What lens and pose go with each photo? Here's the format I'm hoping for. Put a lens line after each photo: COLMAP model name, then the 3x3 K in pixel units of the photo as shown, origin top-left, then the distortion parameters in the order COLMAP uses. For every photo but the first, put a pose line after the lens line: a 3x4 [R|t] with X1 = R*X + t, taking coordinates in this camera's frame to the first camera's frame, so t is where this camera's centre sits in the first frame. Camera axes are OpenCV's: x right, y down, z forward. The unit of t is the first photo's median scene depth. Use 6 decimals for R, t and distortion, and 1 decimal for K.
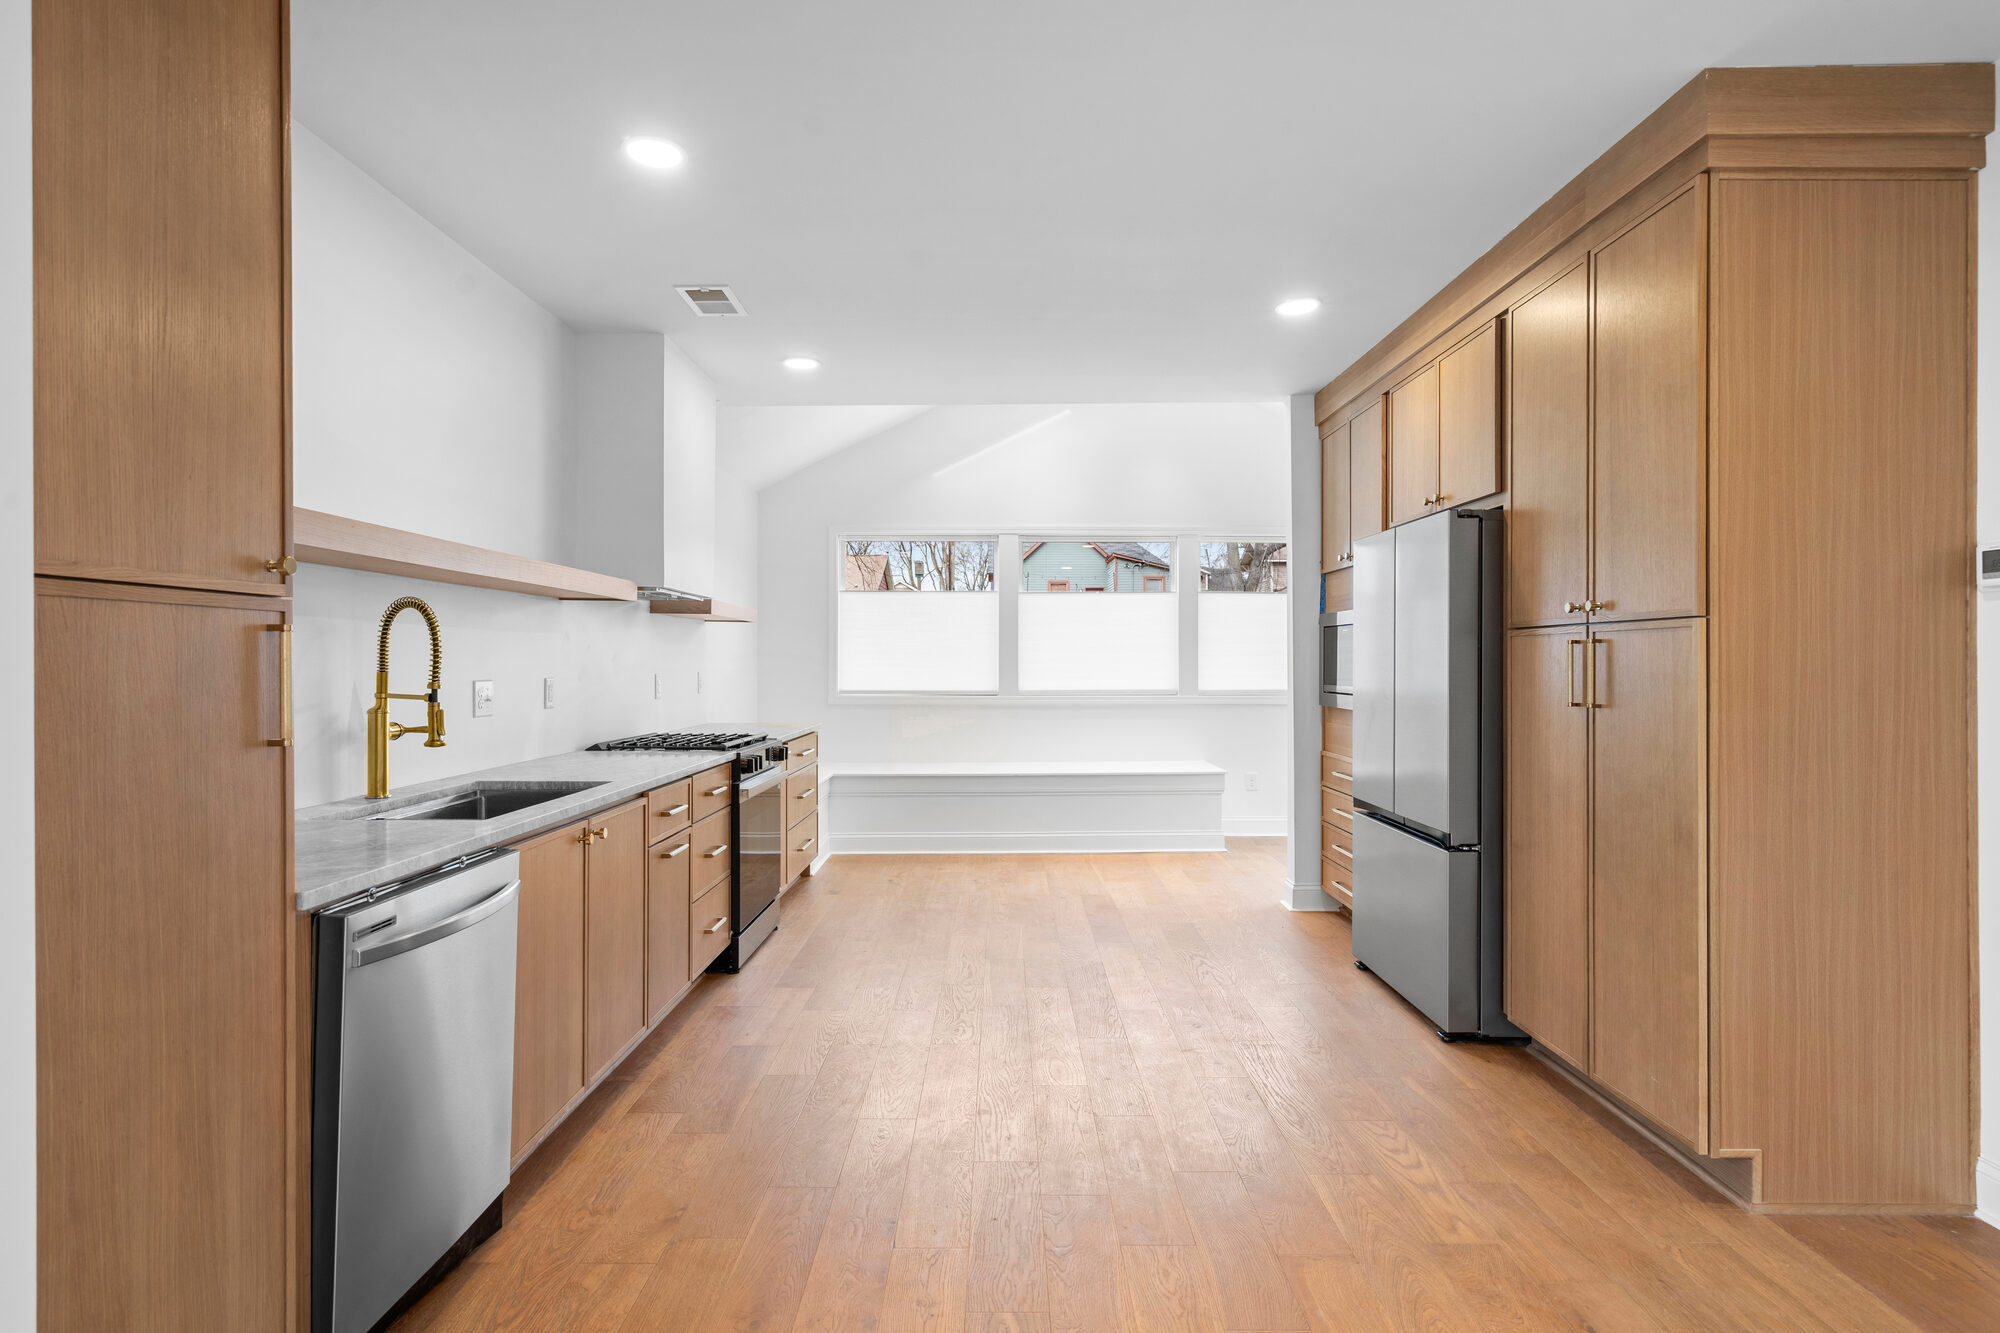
lens RADIAL K [[1026.2, 0, 999.2], [0, 1026.2, 658.7], [0, 0, 1]] dist [0.000815, 0.001971]
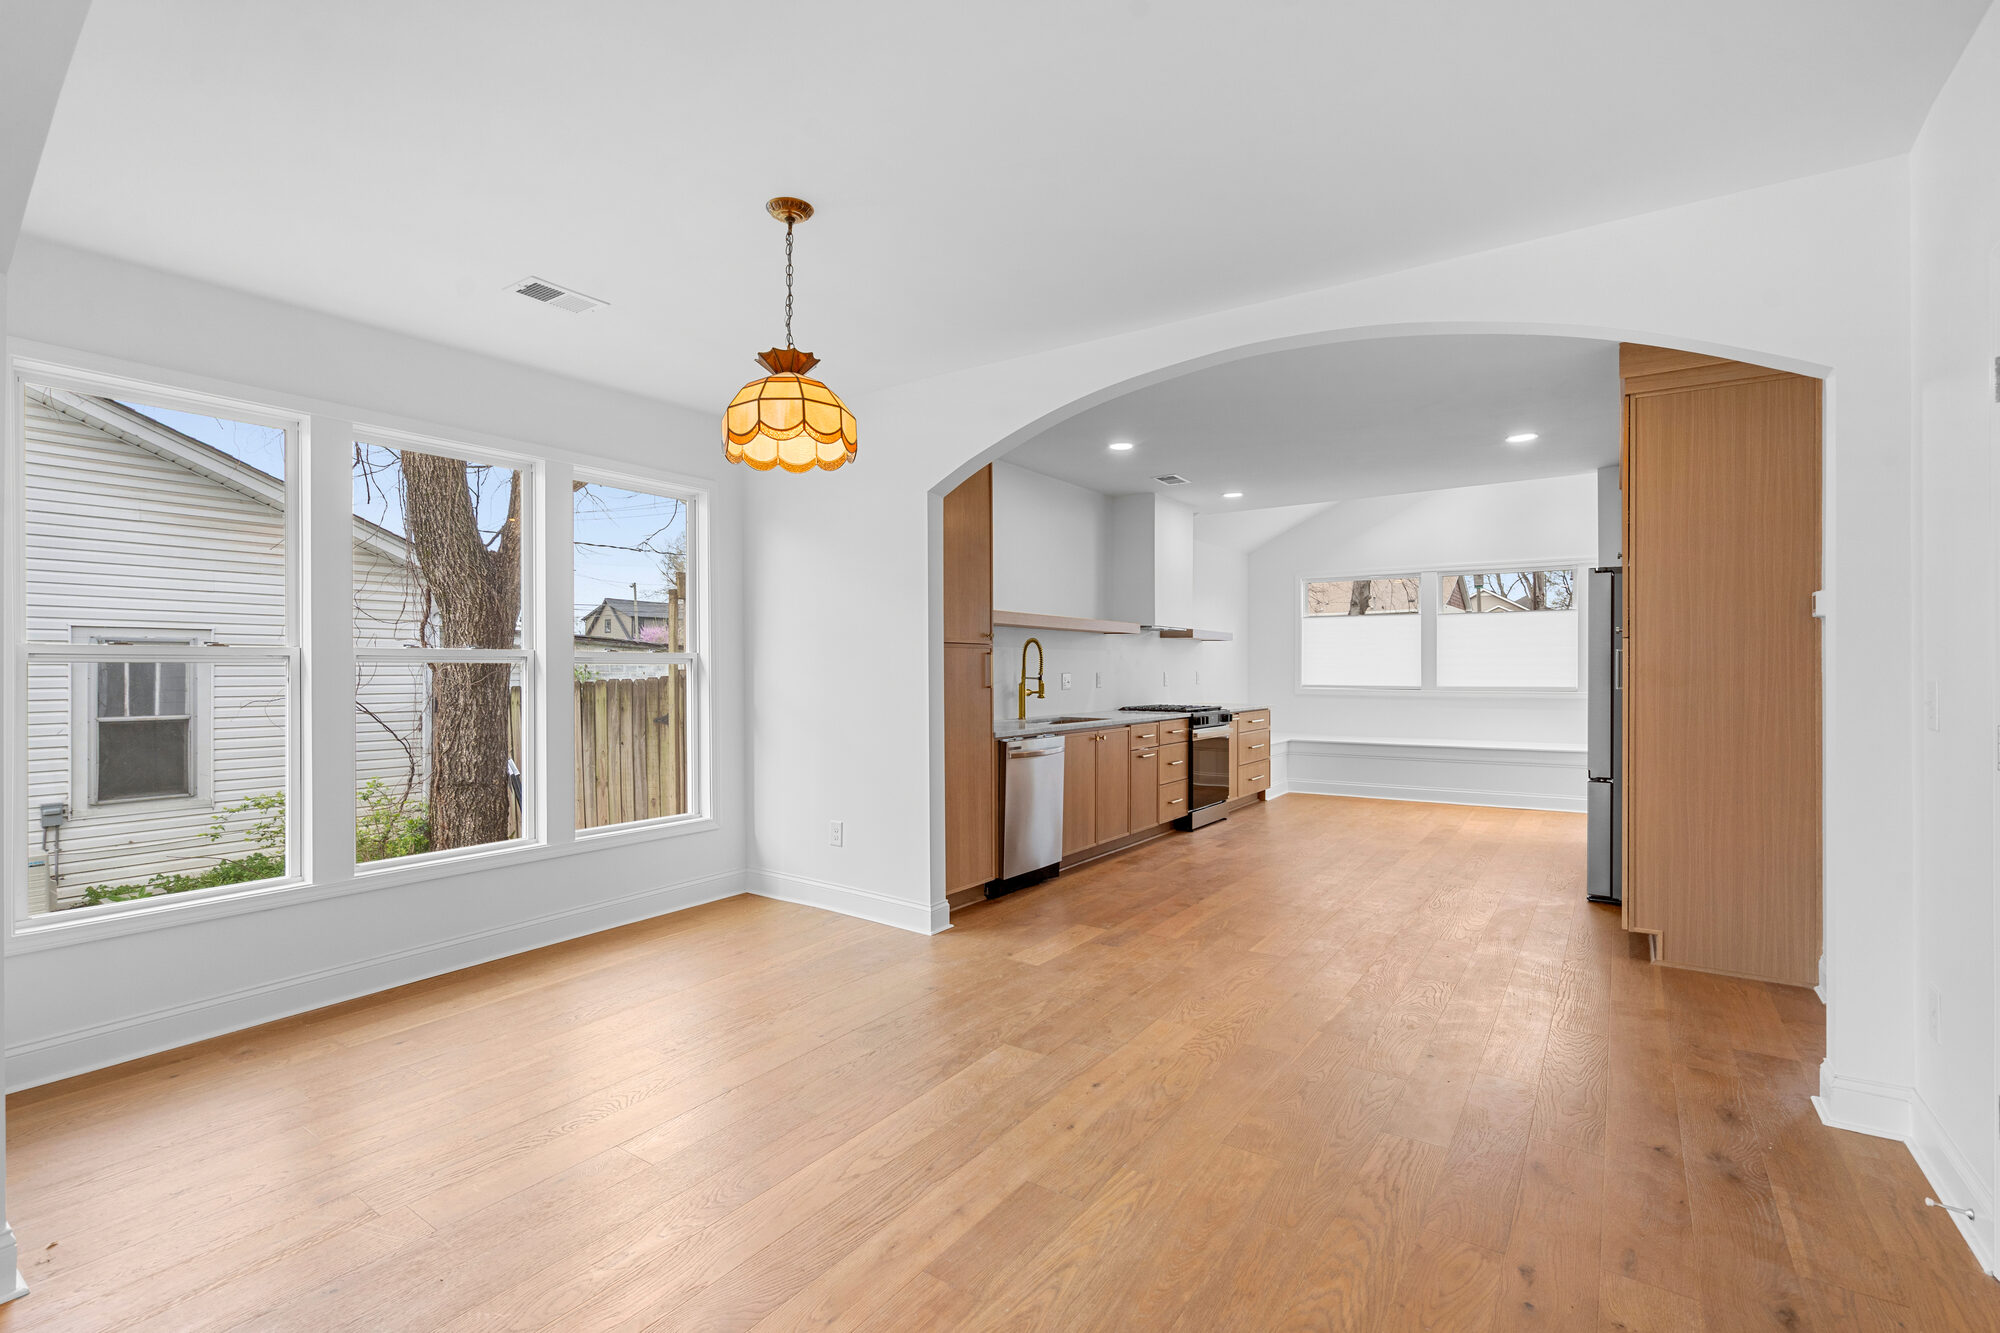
lens RADIAL K [[903.7, 0, 990.4], [0, 903.7, 669.8], [0, 0, 1]] dist [-0.007841, 0.002919]
pose [[0.820438, 0.000312, -0.571736, 0.459941], [0.002720, 0.999986, 0.004450, 0.004834], [0.571730, -0.005206, 0.820426, -0.661526]]
